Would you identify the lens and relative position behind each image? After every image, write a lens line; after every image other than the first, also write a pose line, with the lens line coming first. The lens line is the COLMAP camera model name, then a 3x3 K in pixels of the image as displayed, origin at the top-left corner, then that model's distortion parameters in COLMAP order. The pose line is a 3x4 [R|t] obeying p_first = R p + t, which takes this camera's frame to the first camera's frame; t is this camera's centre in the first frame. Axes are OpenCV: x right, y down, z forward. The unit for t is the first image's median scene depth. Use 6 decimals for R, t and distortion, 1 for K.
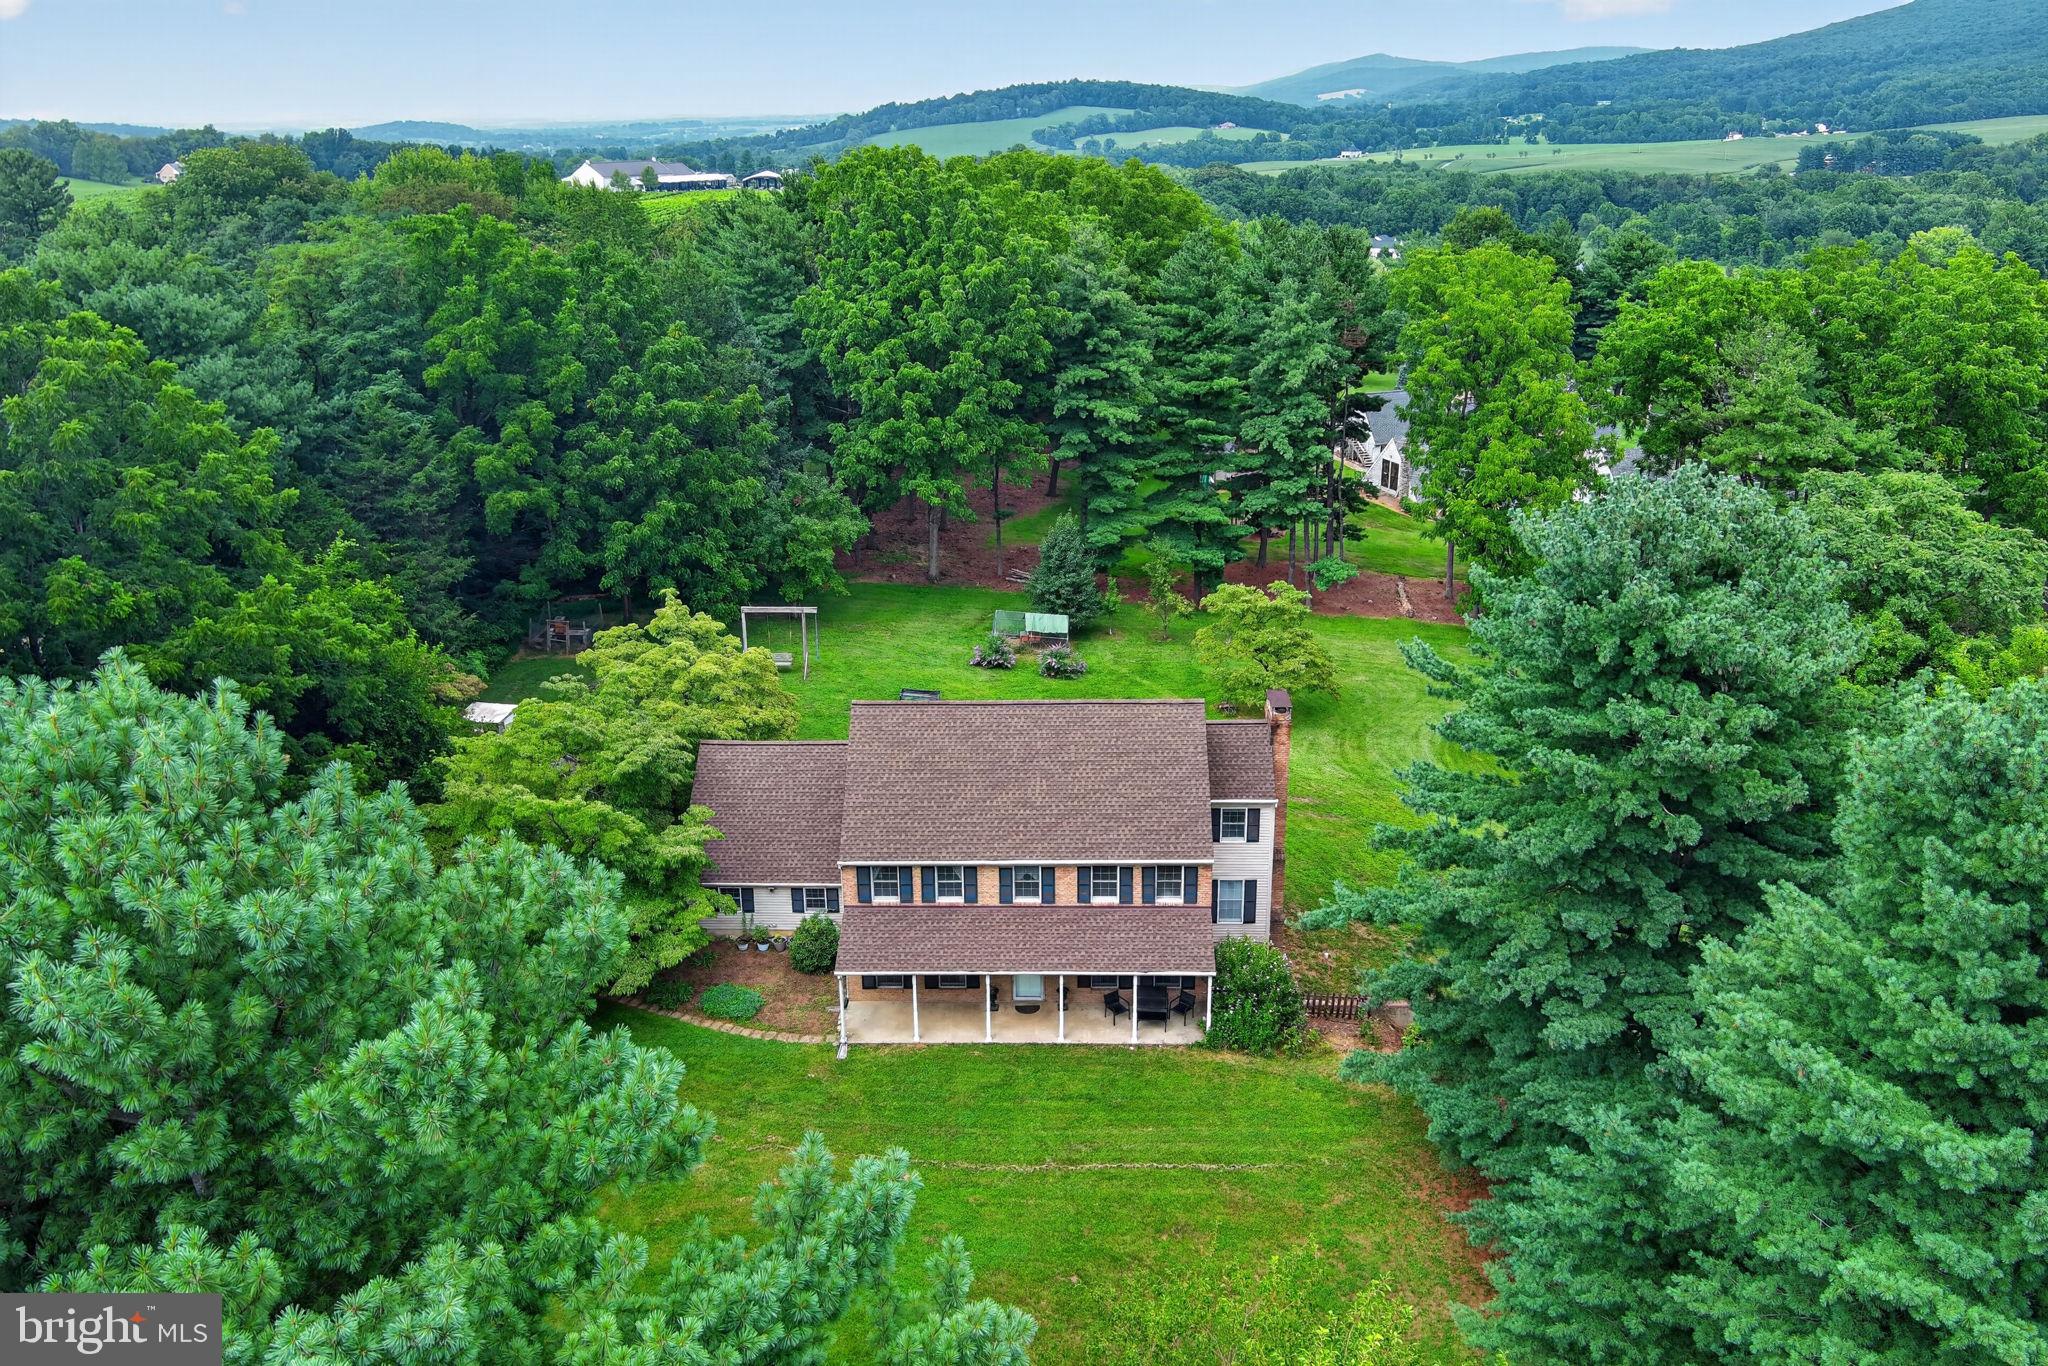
lens RADIAL K [[1558.6, 0, 1024.0], [0, 1558.6, 683.0], [0, 0, 1]] dist [0.006481, -0.002790]
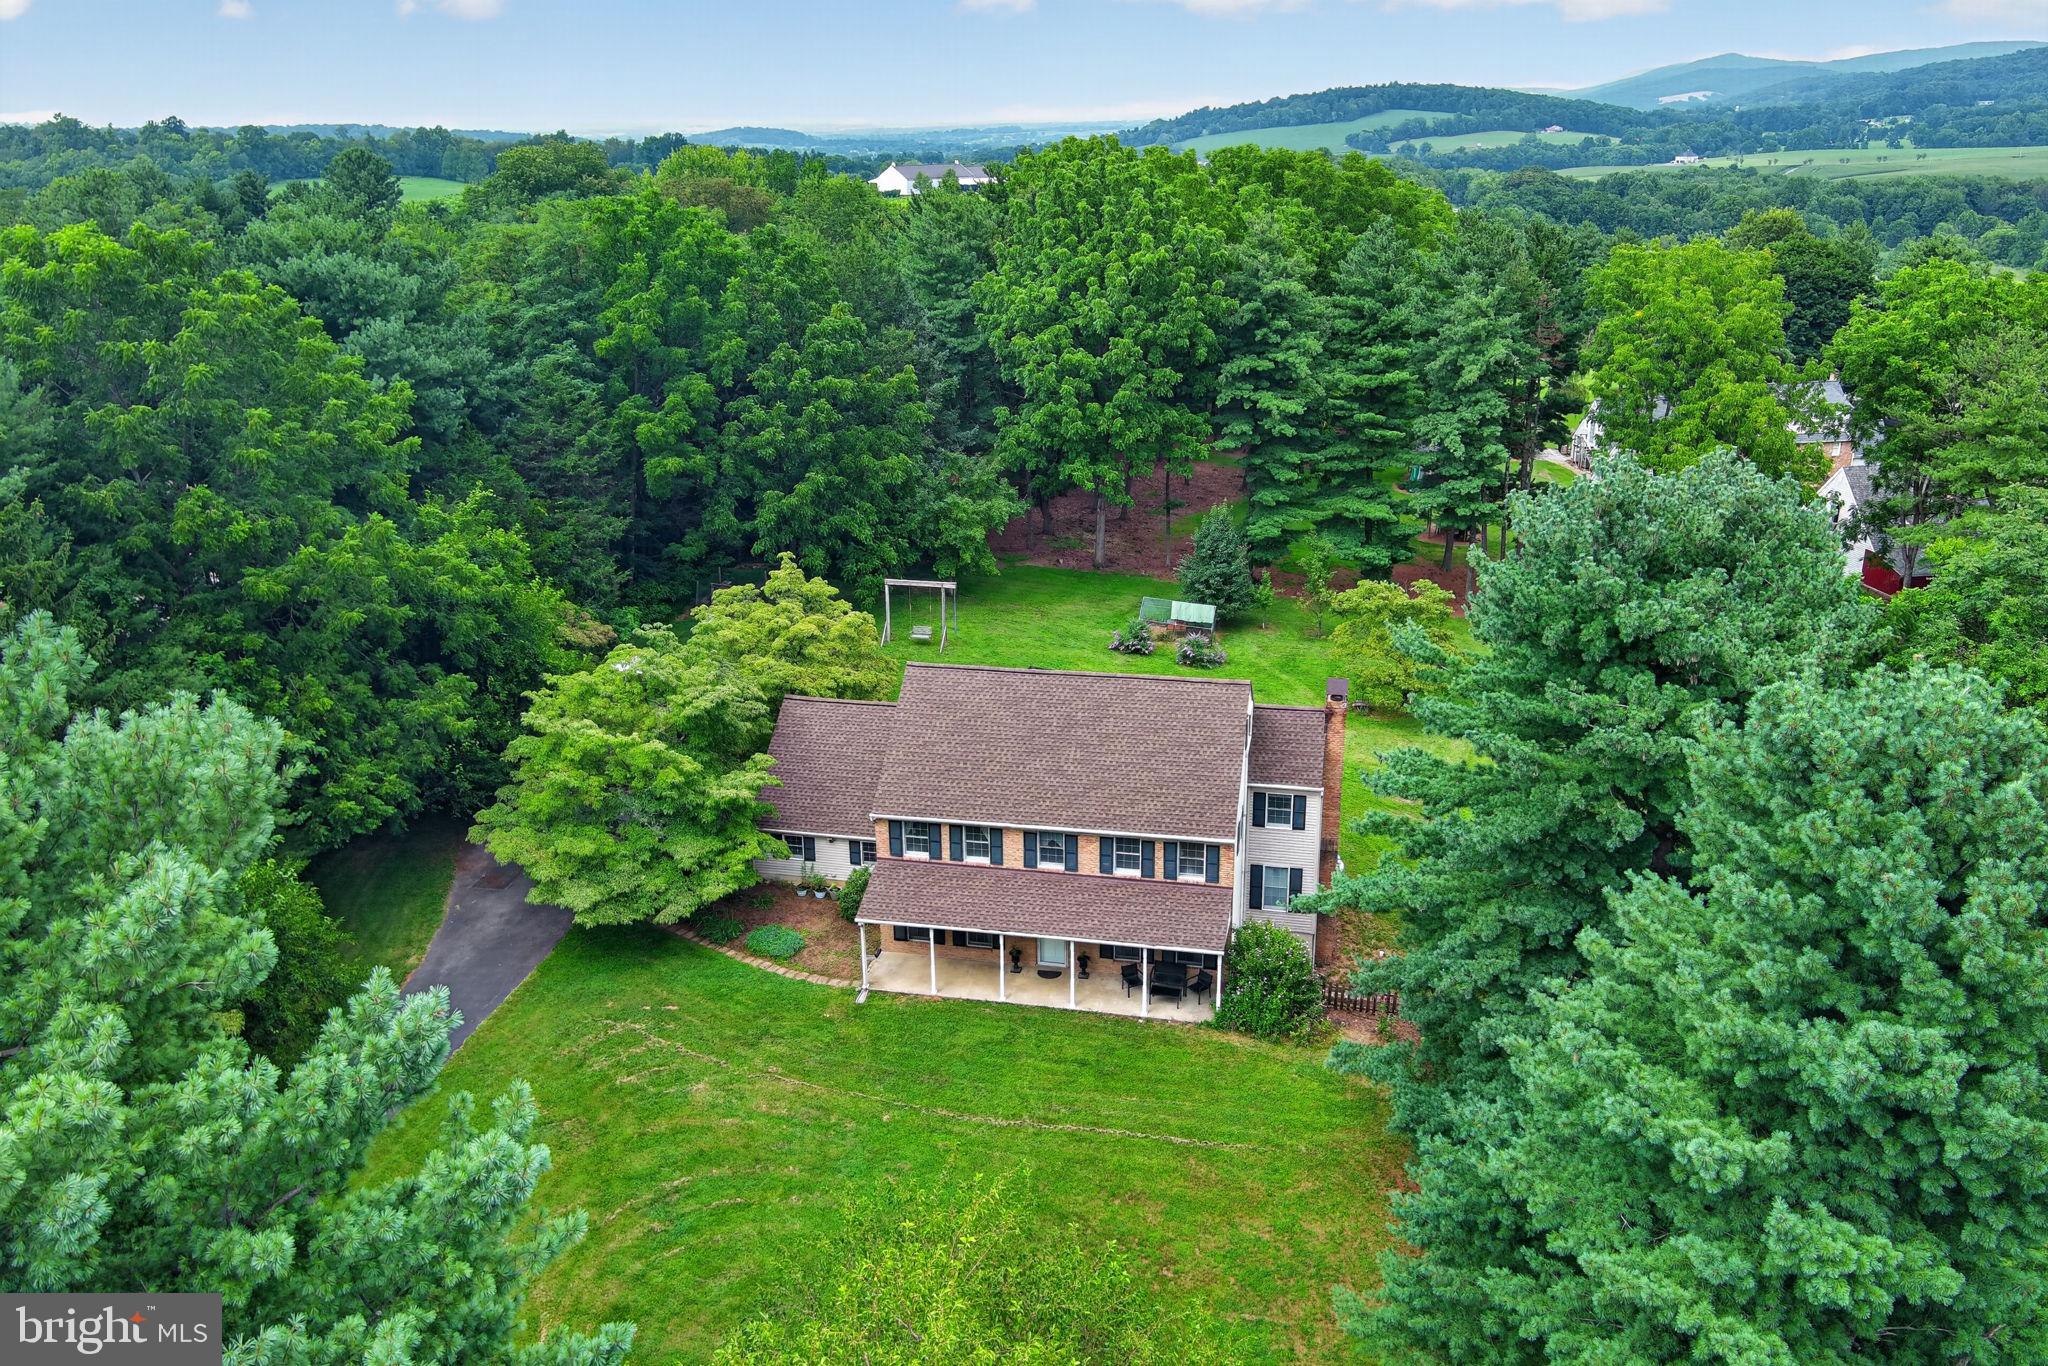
lens RADIAL K [[1558.6, 0, 1024.0], [0, 1558.6, 683.0], [0, 0, 1]] dist [0.006481, -0.002790]
pose [[0.982785, 0.060323, -0.174629, 0.105619], [-0.060736, 0.998149, 0.002985, 0.012748], [0.174486, 0.007673, 0.984630, -0.000971]]
